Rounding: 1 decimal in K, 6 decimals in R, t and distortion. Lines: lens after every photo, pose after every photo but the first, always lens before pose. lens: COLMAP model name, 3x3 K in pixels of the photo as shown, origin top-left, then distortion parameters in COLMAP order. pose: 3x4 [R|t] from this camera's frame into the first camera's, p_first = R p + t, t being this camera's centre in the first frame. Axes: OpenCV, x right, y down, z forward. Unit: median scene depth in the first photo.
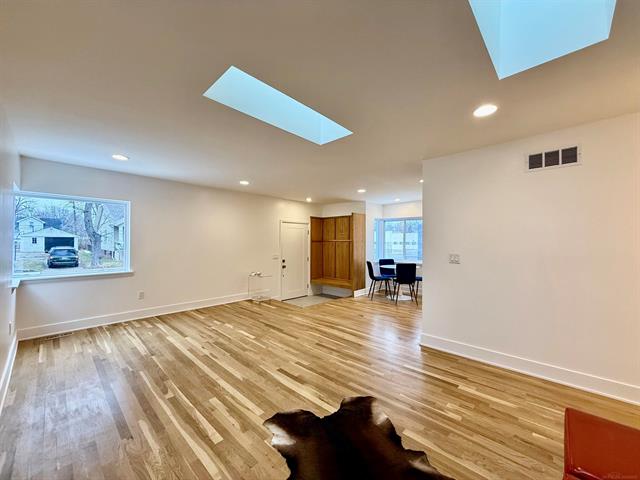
lens RADIAL K [[254.2, 0, 319.9], [0, 254.2, 236.5], [0, 0, 1]] dist [0.000211, -0.000218]
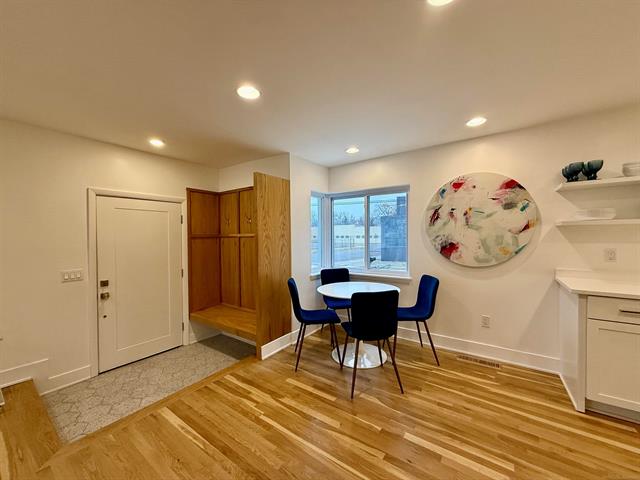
lens RADIAL K [[254.2, 0, 317.6], [0, 254.2, 241.0], [0, 0, 1]] dist [0.000211, -0.000218]
pose [[0.991625, -0.018821, 0.127769, 0.171167], [0.013810, 0.999105, 0.039991, 0.010420], [-0.128407, -0.037892, 0.990997, 0.515426]]
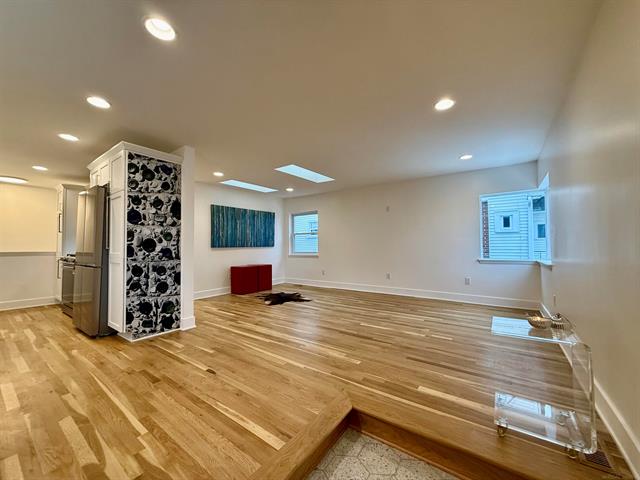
lens RADIAL K [[254.2, 0, 320.4], [0, 254.2, 239.5], [0, 0, 1]] dist [0.000211, -0.000218]
pose [[-0.991228, -0.008032, -0.131915, 0.017139], [-0.002093, 0.998980, -0.045100, 0.061327], [0.132143, -0.044428, -0.990235, 1.056667]]
